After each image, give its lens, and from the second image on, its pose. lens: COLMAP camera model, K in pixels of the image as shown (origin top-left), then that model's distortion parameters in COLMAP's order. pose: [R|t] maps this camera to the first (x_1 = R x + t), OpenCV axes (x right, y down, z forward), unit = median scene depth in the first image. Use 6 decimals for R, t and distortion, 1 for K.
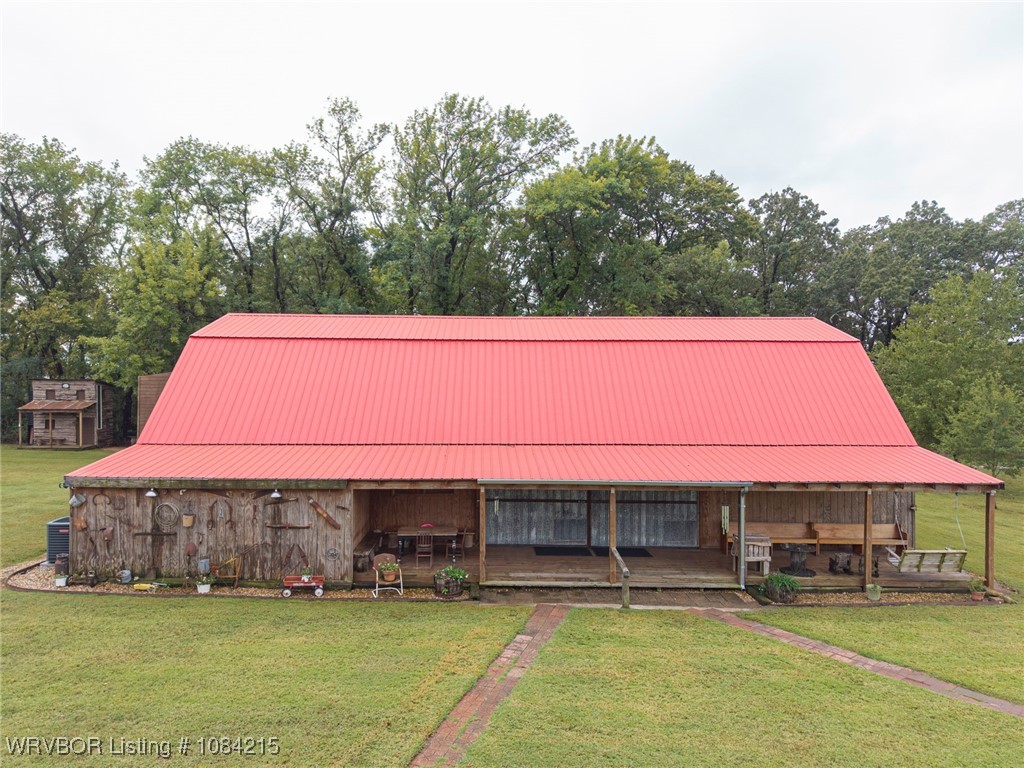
lens RADIAL K [[716.3, 0, 512.0], [0, 716.3, 384.0], [0, 0, 1]] dist [0.001423, -0.001555]
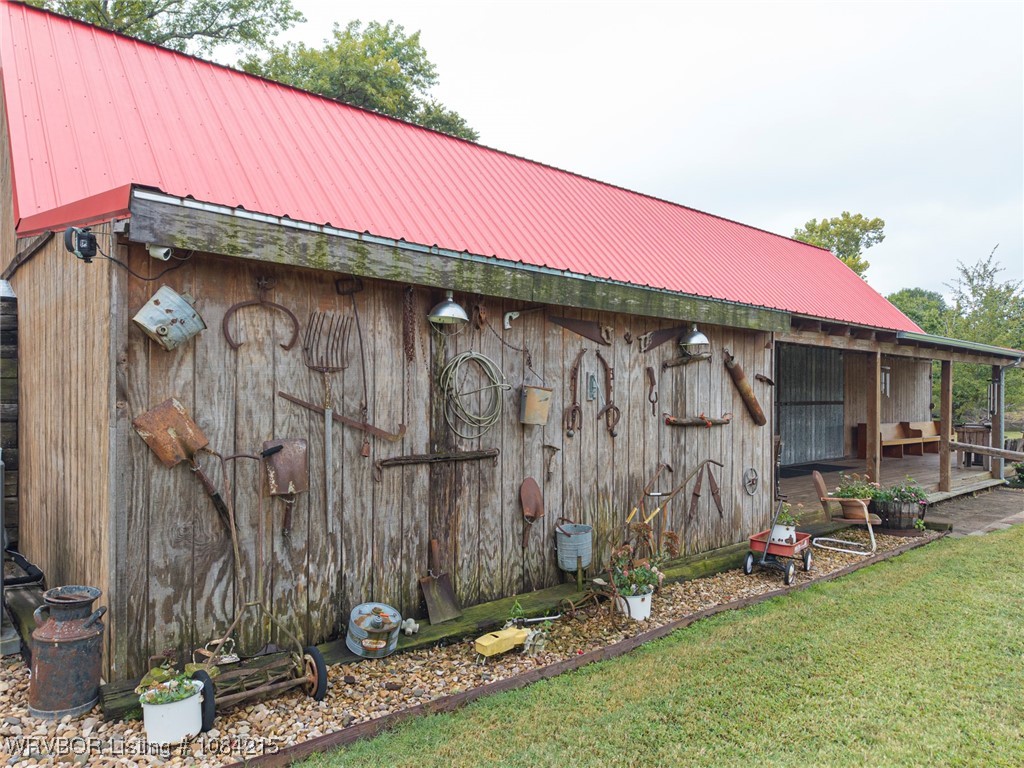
lens RADIAL K [[691.3, 0, 512.0], [0, 691.3, 384.0], [0, 0, 1]] dist [0.025502, -0.002167]
pose [[0.770221, 0.002410, 0.637772, -0.651938], [0.004003, 0.999955, -0.008613, 0.181649], [-0.637764, 0.009187, 0.770177, 0.766687]]
